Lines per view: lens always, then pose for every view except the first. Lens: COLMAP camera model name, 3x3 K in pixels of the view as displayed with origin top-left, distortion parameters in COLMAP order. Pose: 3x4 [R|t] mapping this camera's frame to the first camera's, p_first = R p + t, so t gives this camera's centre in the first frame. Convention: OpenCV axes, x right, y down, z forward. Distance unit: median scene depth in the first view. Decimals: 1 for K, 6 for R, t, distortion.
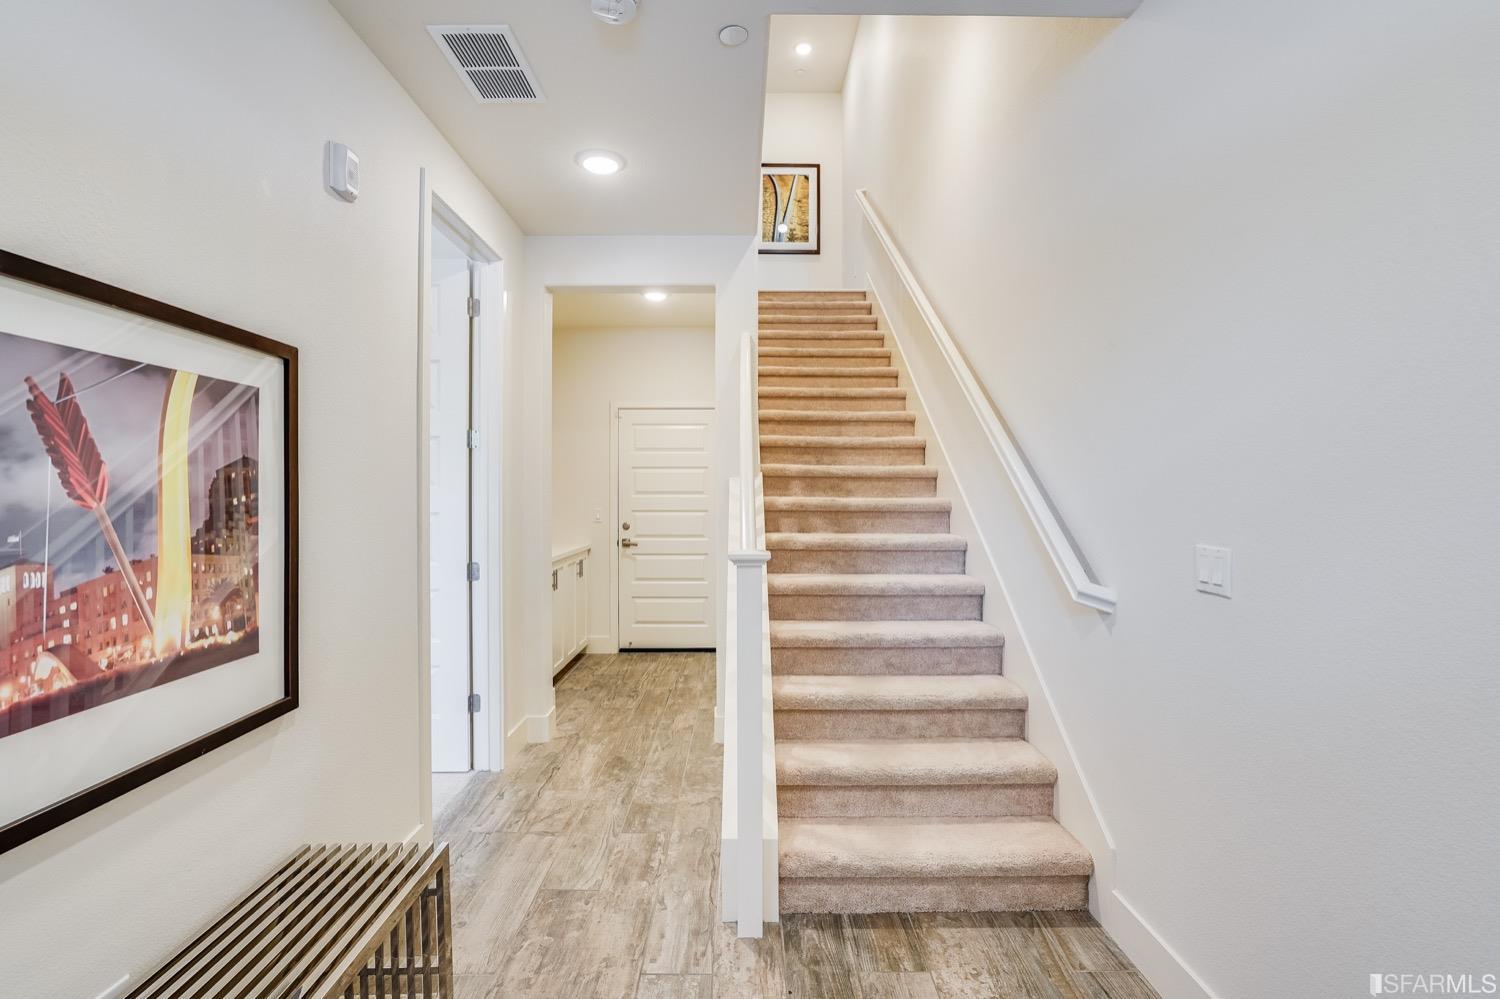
lens RADIAL K [[705.1, 0, 750.0], [0, 705.1, 499.5], [0, 0, 1]] dist [0.000183, 0.000040]
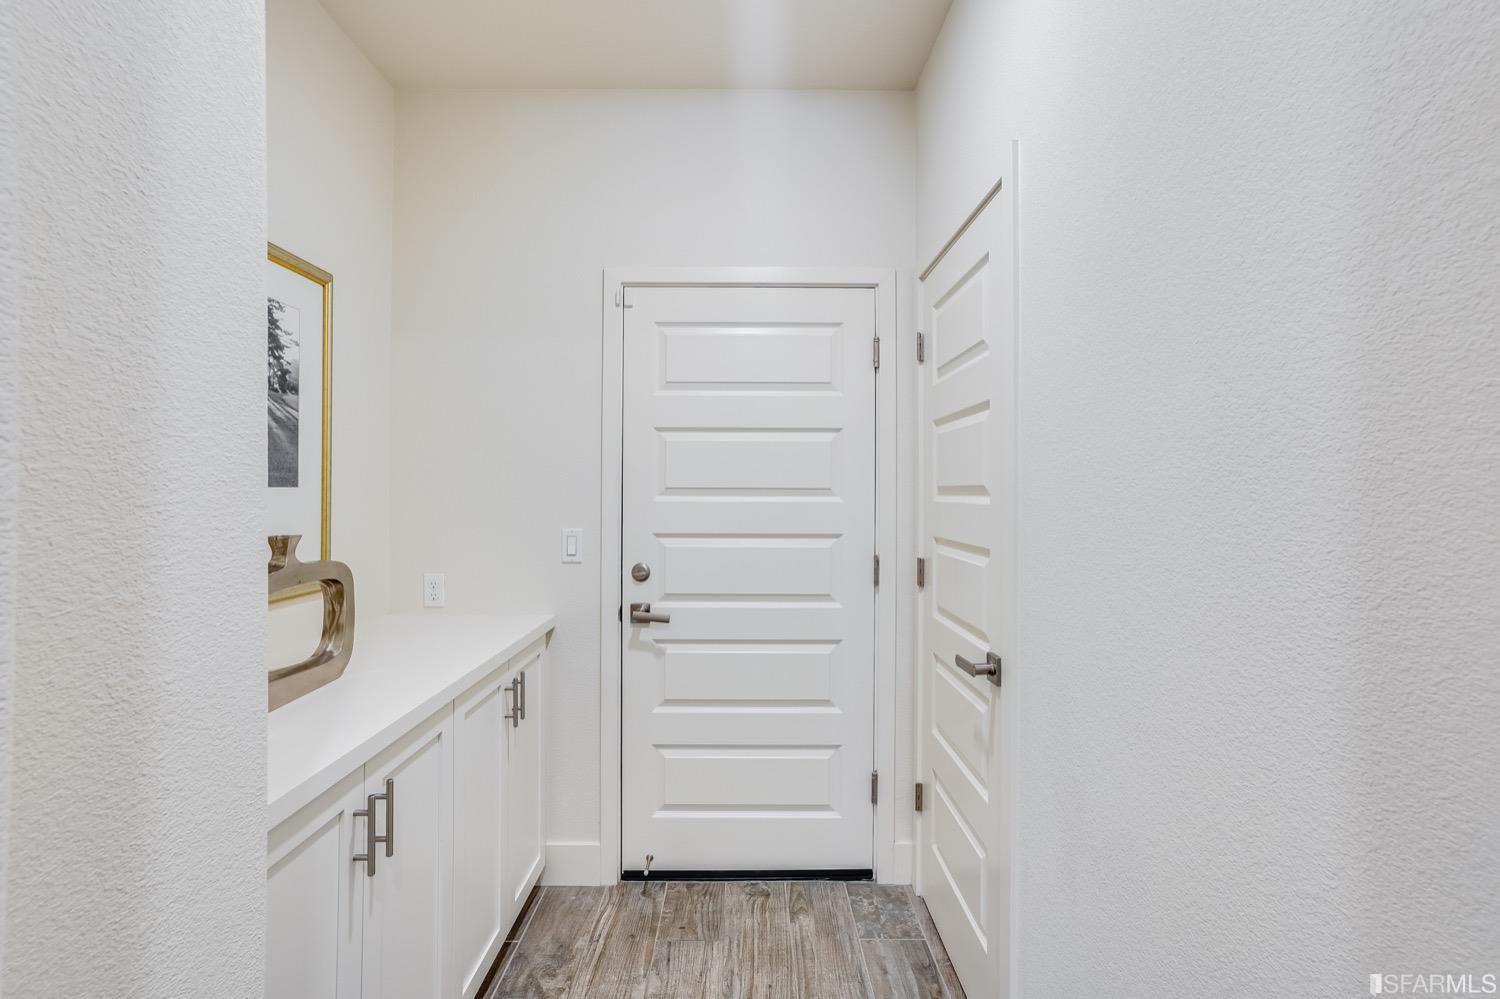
lens RADIAL K [[705.1, 0, 750.0], [0, 705.1, 499.5], [0, 0, 1]] dist [0.000183, 0.000040]
pose [[0.999991, 0.003035, 0.002864, -0.114017], [-0.003003, 0.999933, -0.011187, -0.000012], [-0.002898, 0.011178, 0.999933, 0.592067]]
